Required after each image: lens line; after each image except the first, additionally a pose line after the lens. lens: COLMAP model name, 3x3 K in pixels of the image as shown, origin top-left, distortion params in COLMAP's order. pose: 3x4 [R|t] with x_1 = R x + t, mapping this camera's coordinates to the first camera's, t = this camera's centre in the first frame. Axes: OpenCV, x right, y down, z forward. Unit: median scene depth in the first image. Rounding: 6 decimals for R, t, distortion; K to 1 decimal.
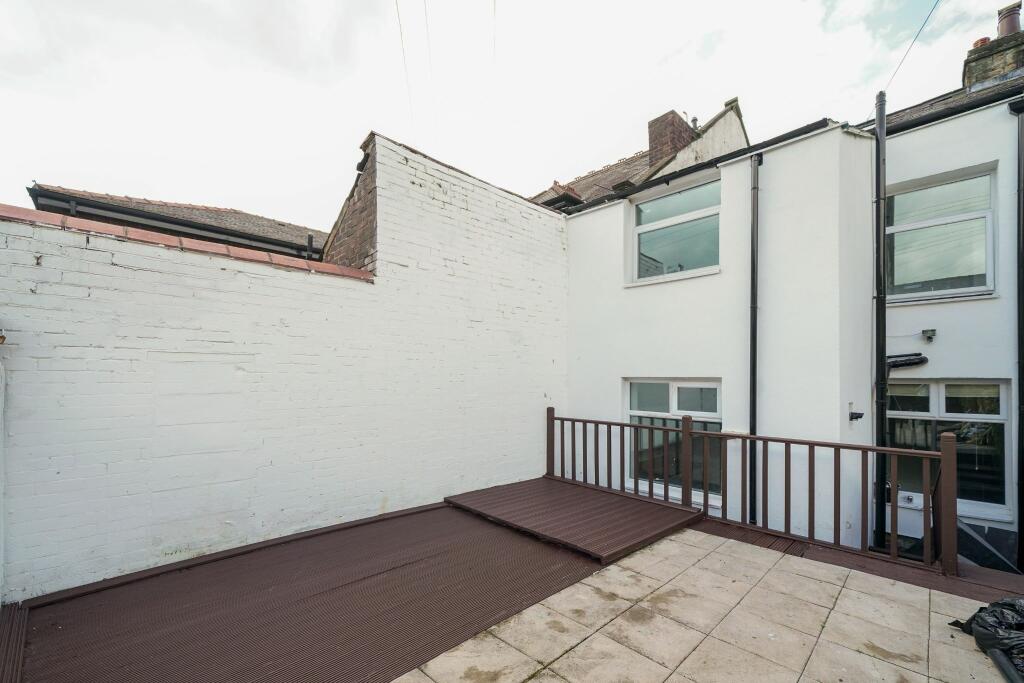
lens RADIAL K [[423.0, 0, 510.8], [0, 423.0, 383.3], [0, 0, 1]] dist [-0.001091, 0.000033]
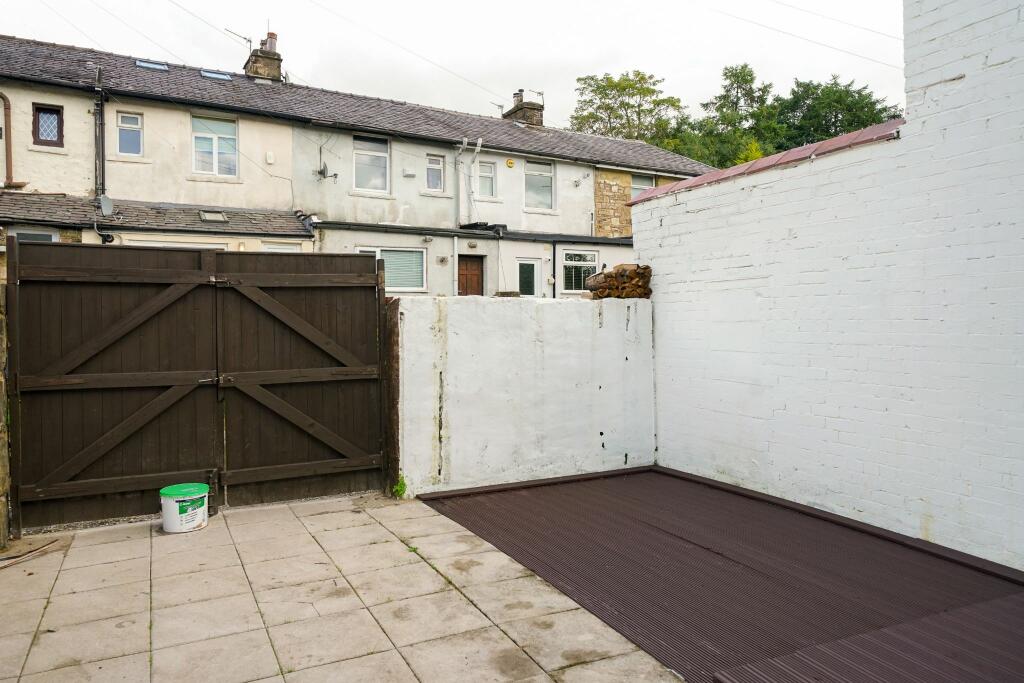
lens RADIAL K [[698.8, 0, 514.1], [0, 698.8, 357.4], [0, 0, 1]] dist [0.001781, 0.001161]
pose [[-0.300459, 0.046461, -0.952663, 0.629539], [-0.006168, 0.998697, 0.050651, 0.018558], [0.953775, 0.021095, -0.299781, 0.642226]]
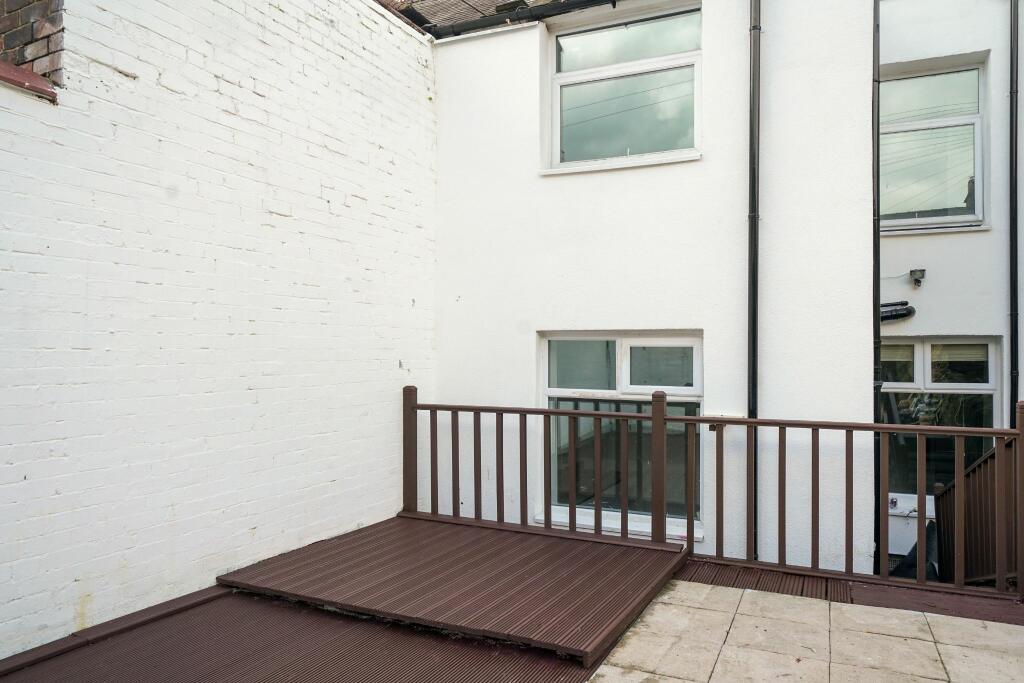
lens RADIAL K [[698.8, 0, 514.1], [0, 698.8, 357.4], [0, 0, 1]] dist [0.001781, 0.001161]
pose [[0.934154, -0.007267, 0.356796, -0.117495], [0.007748, 0.999970, 0.000080, 0.023570], [-0.356786, 0.002690, 0.934182, 0.133936]]
